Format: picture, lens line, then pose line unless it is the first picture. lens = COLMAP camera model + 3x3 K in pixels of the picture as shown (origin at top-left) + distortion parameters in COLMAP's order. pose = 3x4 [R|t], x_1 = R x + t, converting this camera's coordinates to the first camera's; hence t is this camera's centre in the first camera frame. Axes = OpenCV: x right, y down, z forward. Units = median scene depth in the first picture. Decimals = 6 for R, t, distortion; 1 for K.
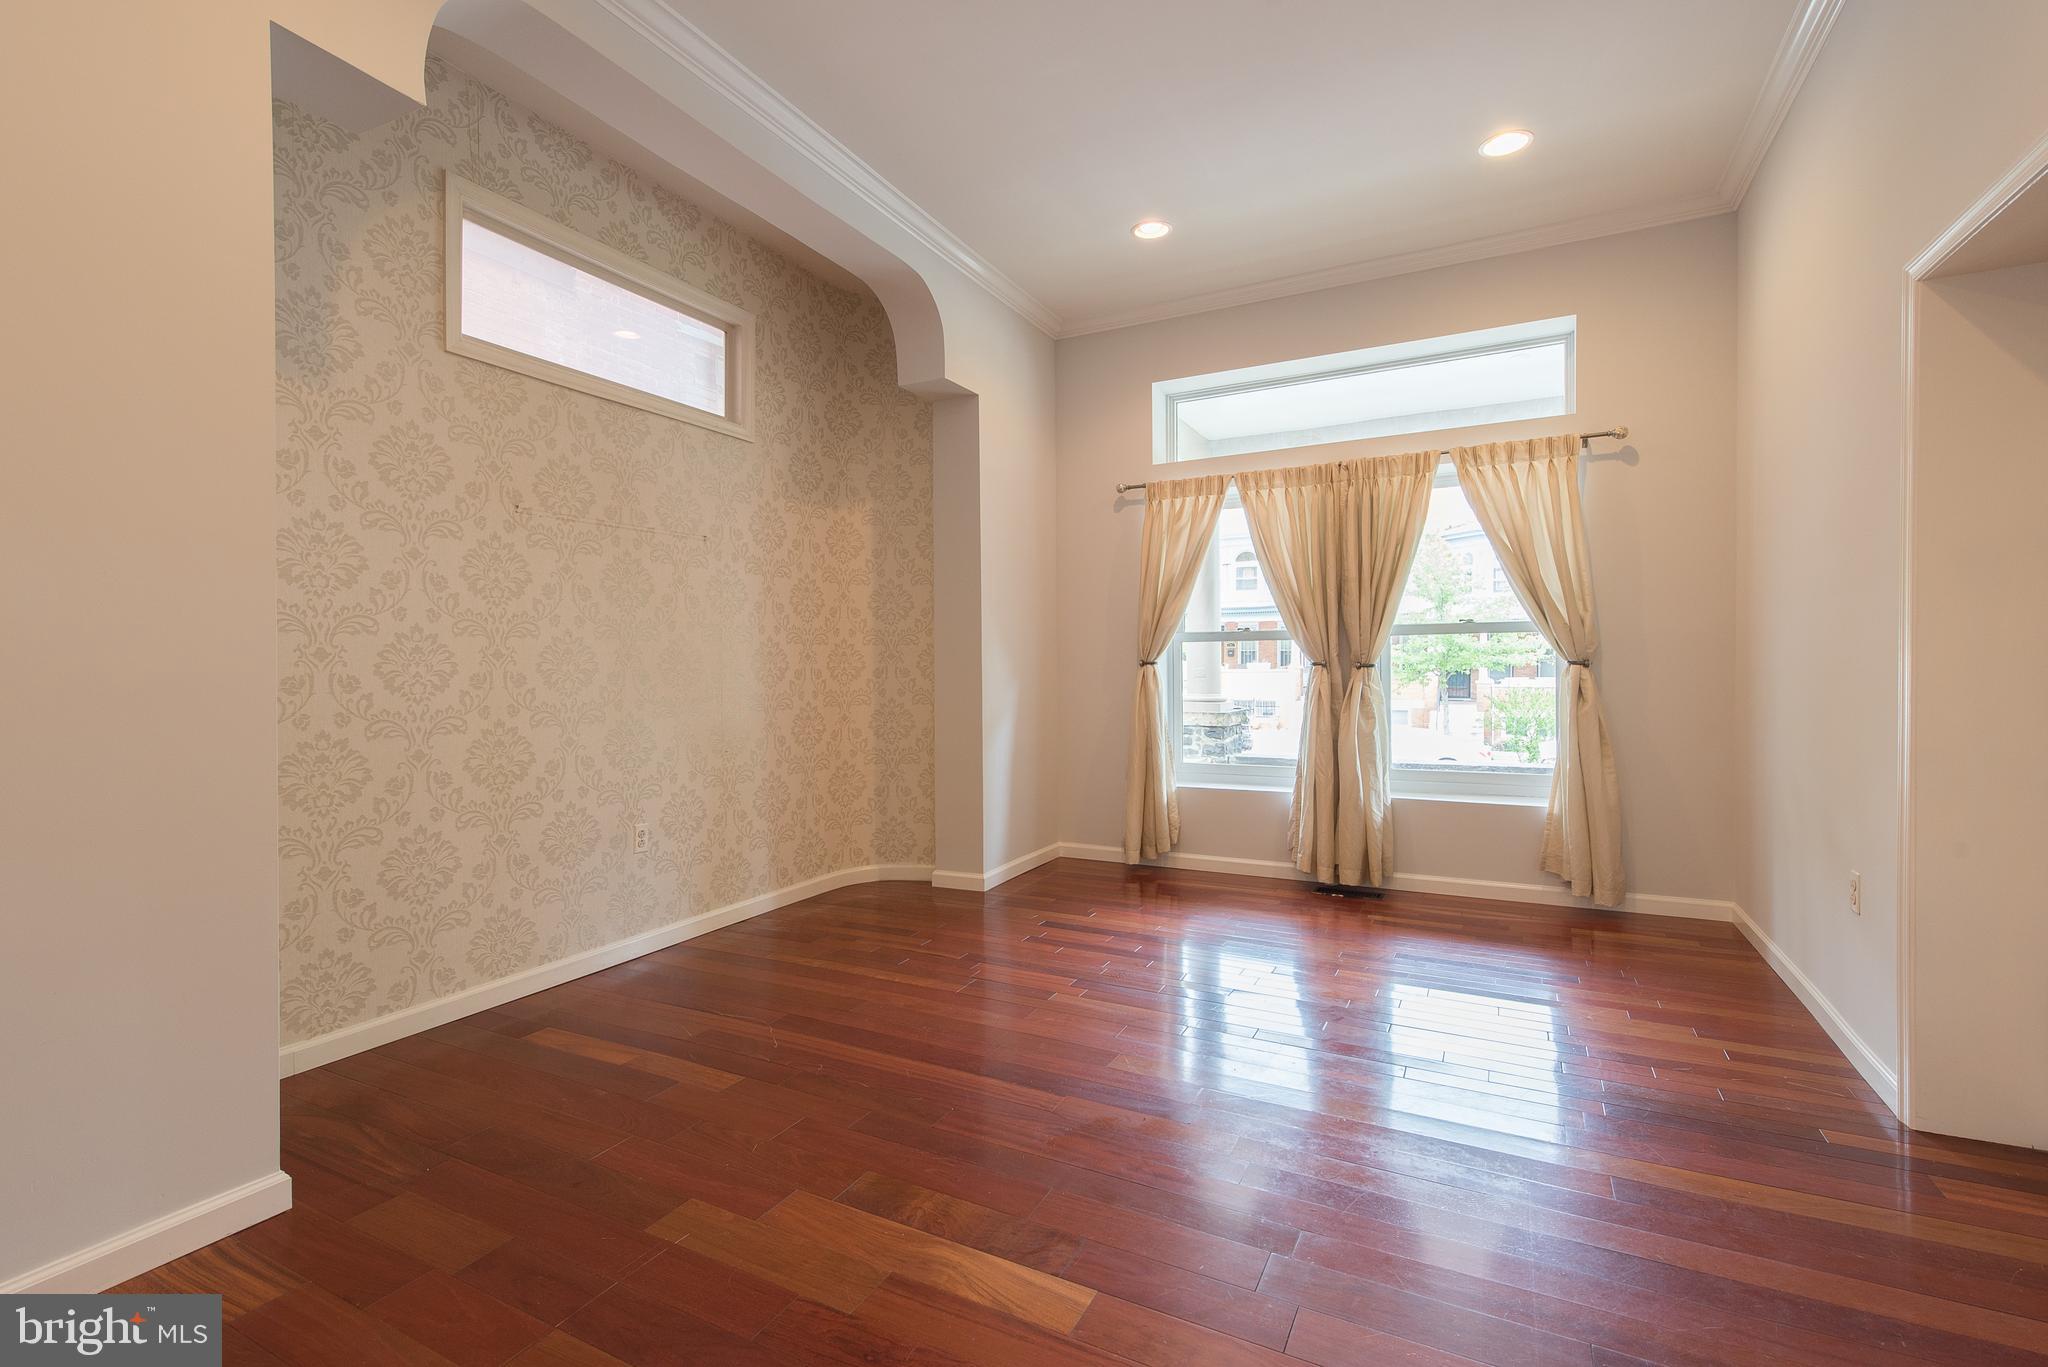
lens RADIAL K [[917.2, 0, 1017.9], [0, 917.2, 670.2], [0, 0, 1]] dist [0.019825, -0.006073]
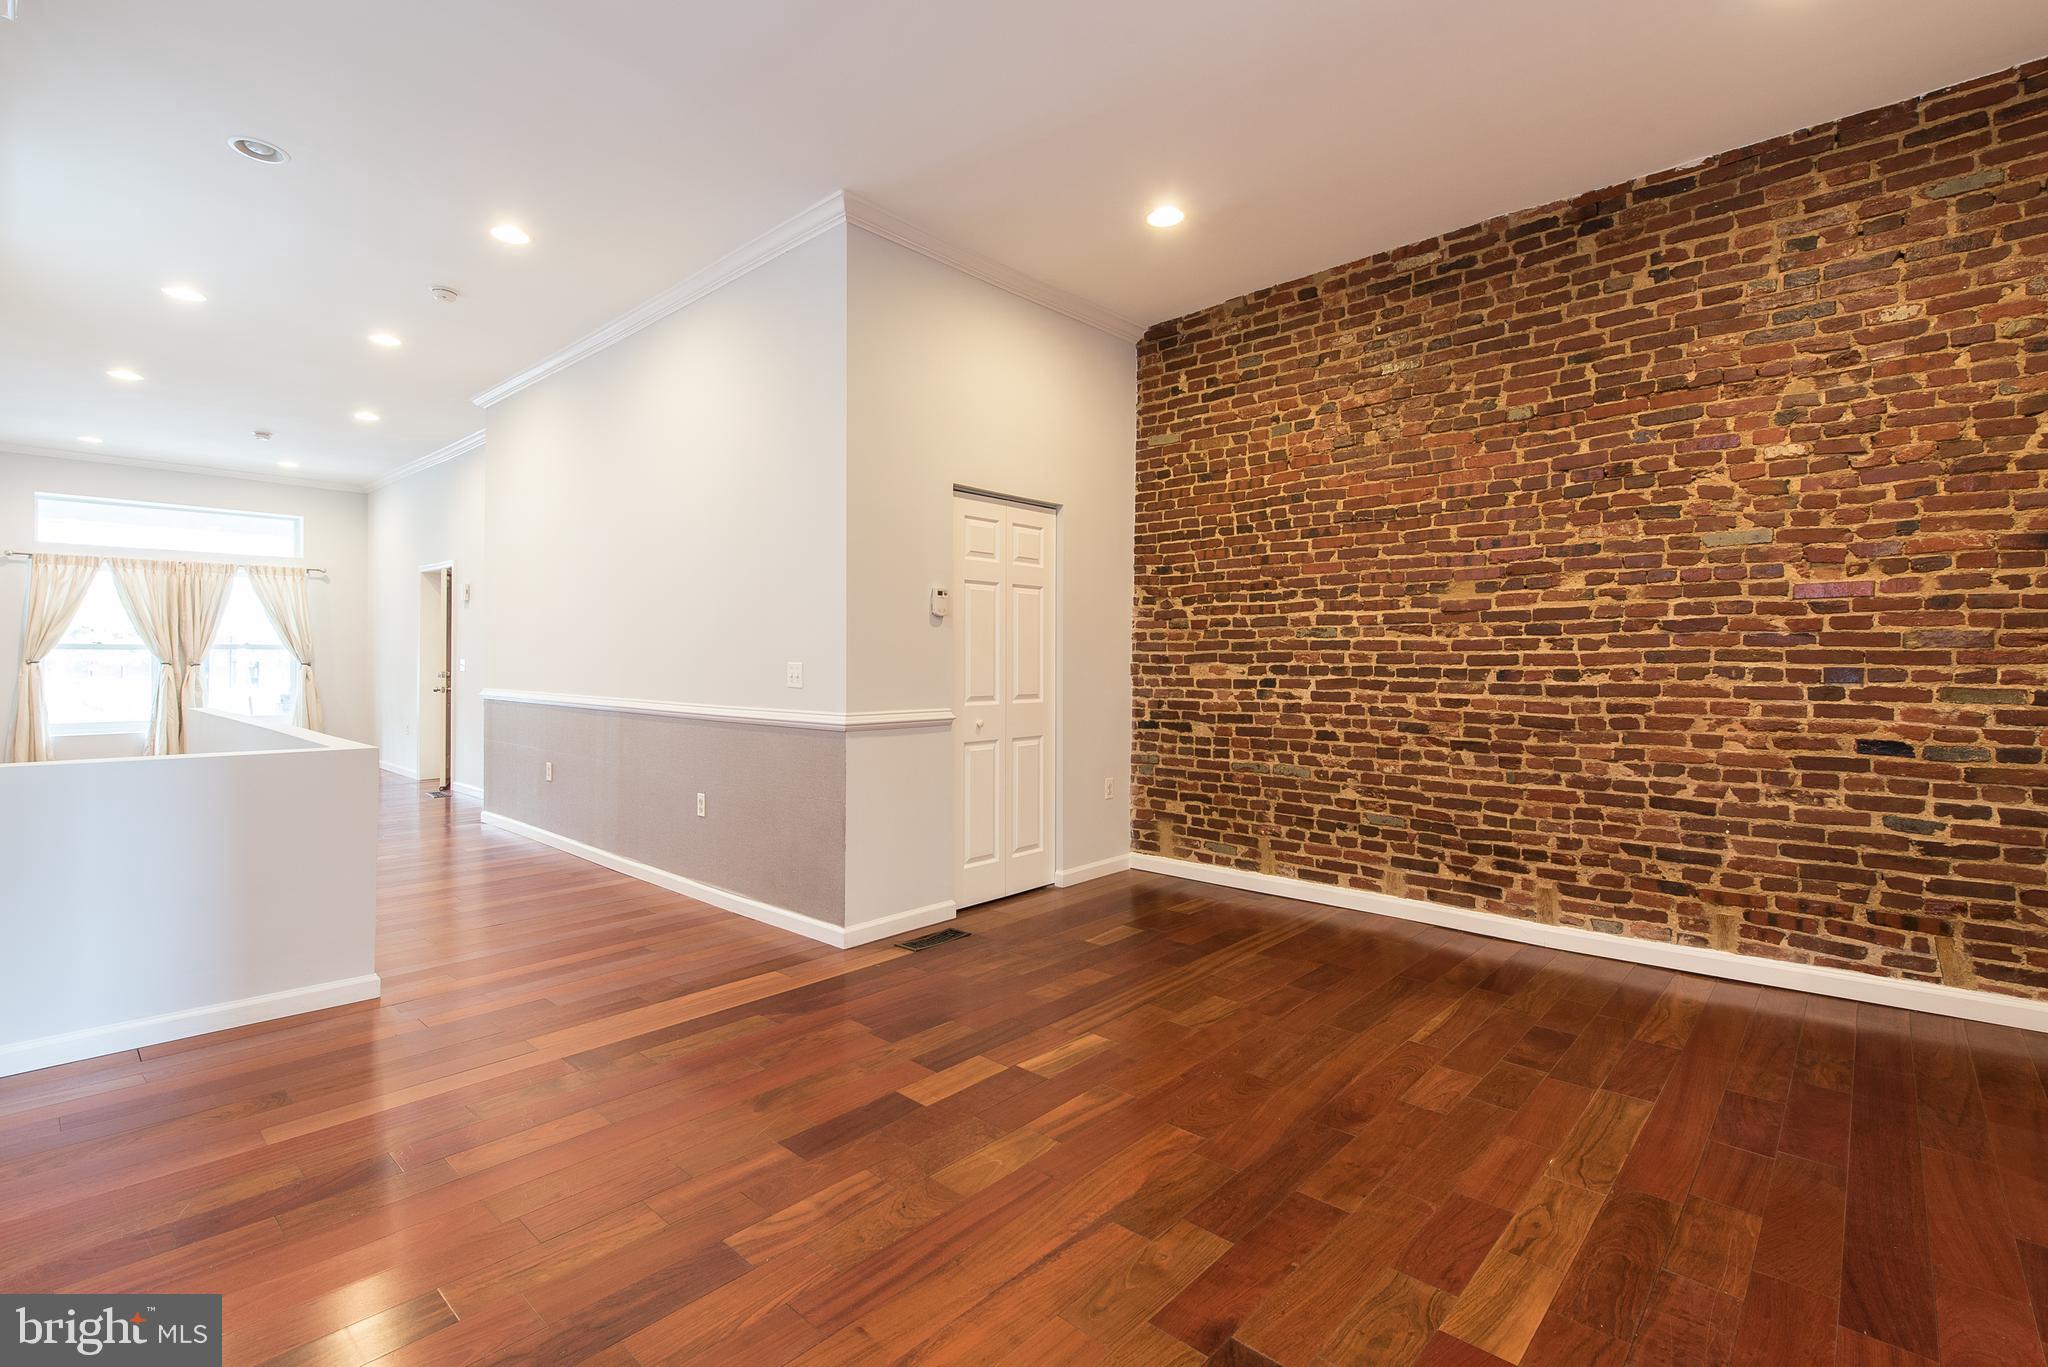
lens RADIAL K [[917.2, 0, 995.6], [0, 917.2, 671.4], [0, 0, 1]] dist [0.019825, -0.006073]
pose [[0.254878, -0.001624, 0.966972, -2.057488], [0.000476, 0.999999, 0.001554, 0.015757], [-0.966973, 0.000064, 0.254879, -2.191809]]
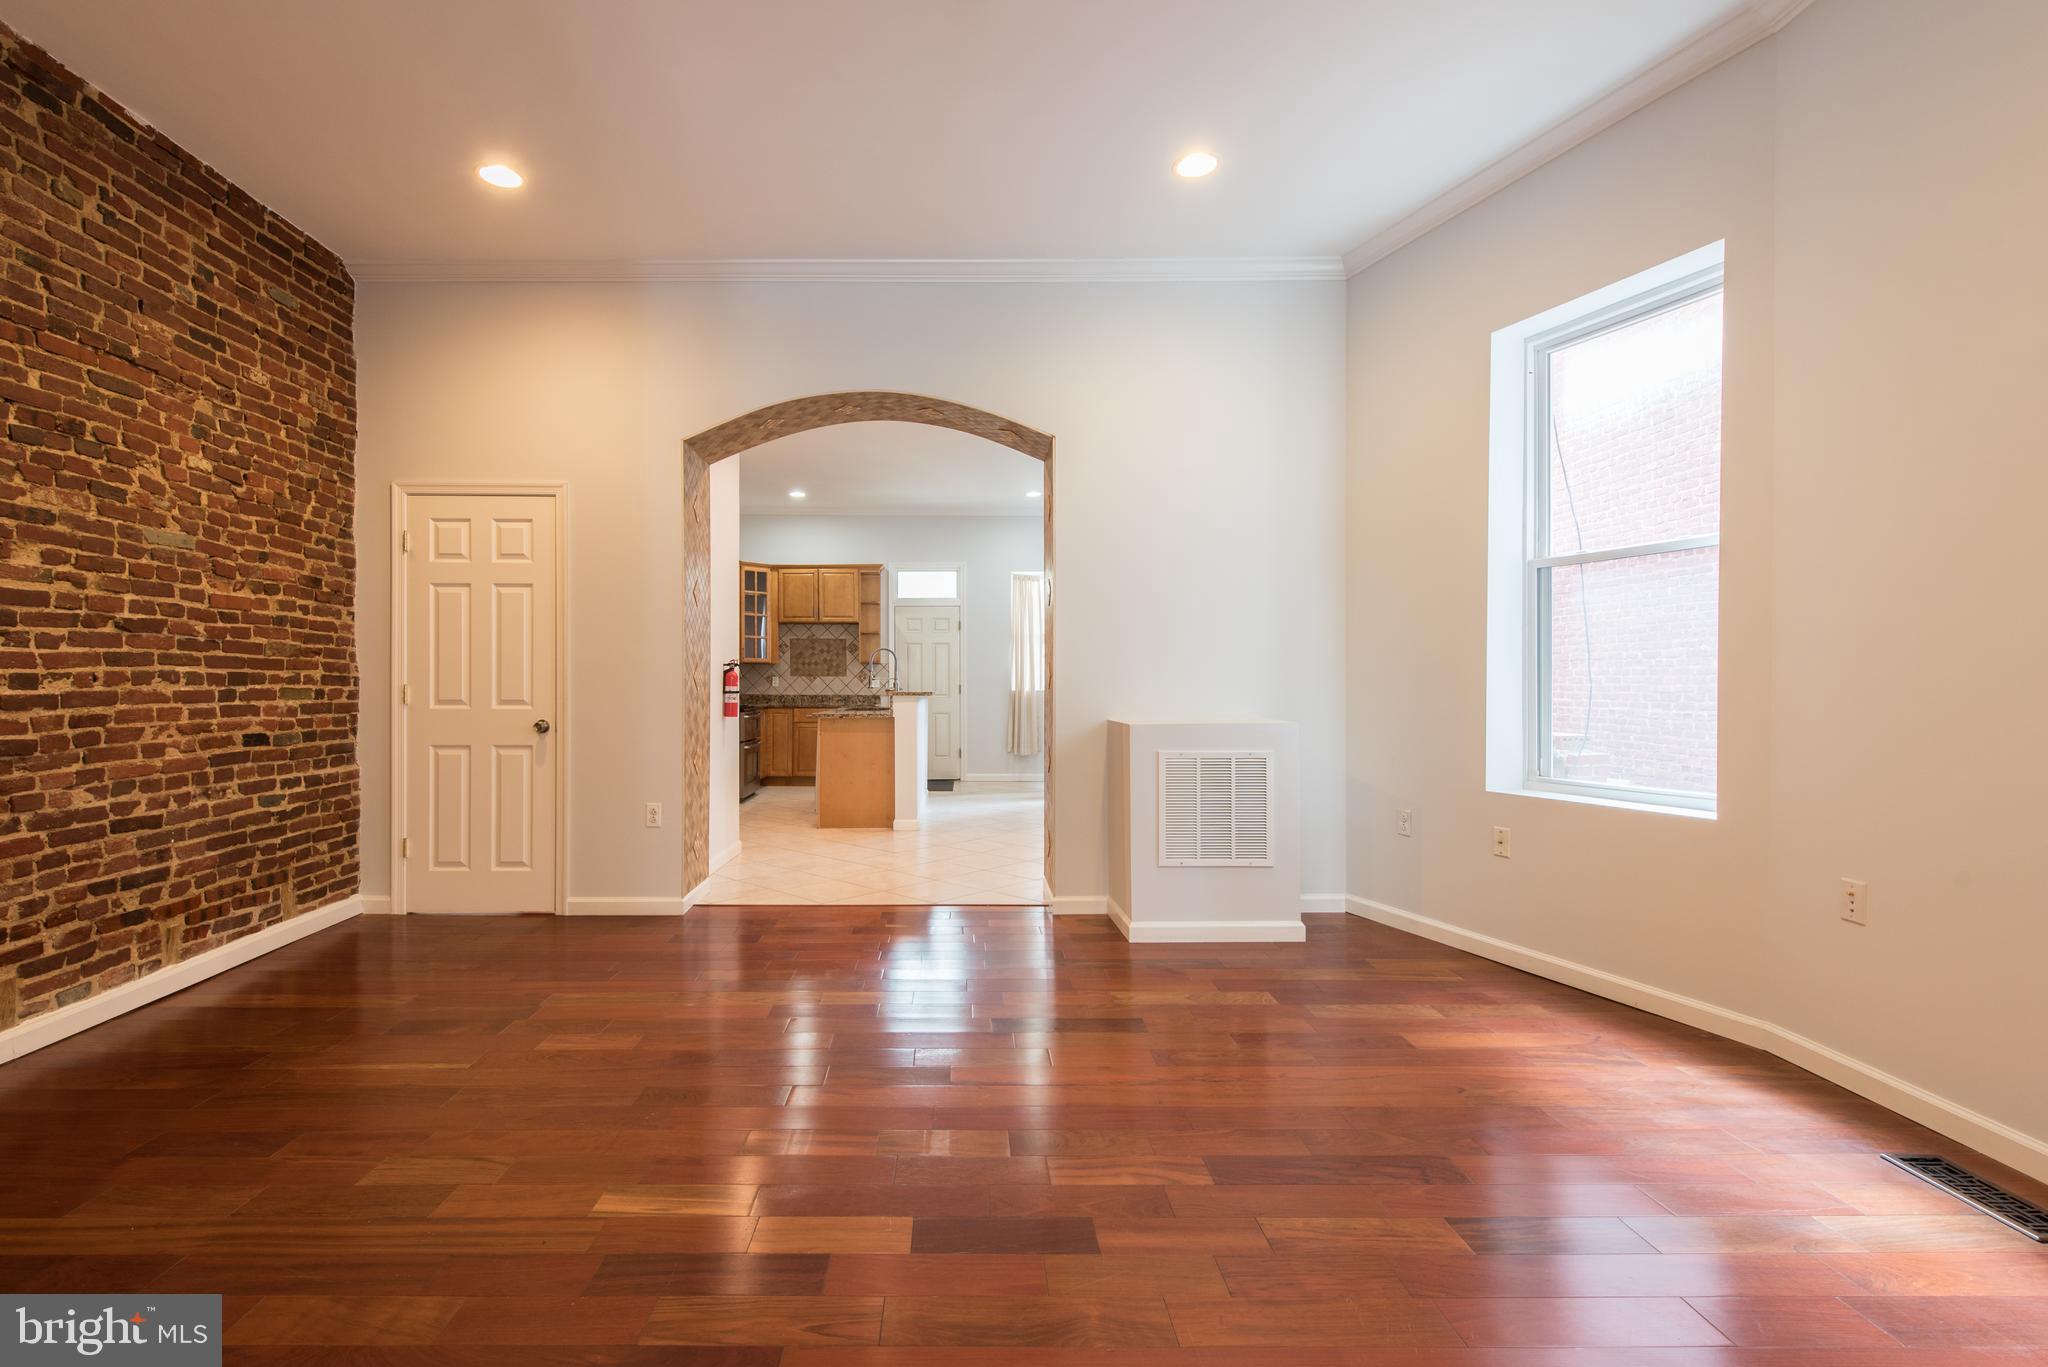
lens RADIAL K [[917.2, 0, 952.0], [0, 917.2, 688.6], [0, 0, 1]] dist [0.019825, -0.006073]
pose [[-0.885107, 0.009147, -0.465298, -0.742909], [0.001758, 0.999865, 0.016311, 0.017411], [0.465384, 0.013619, -0.885004, -1.122468]]
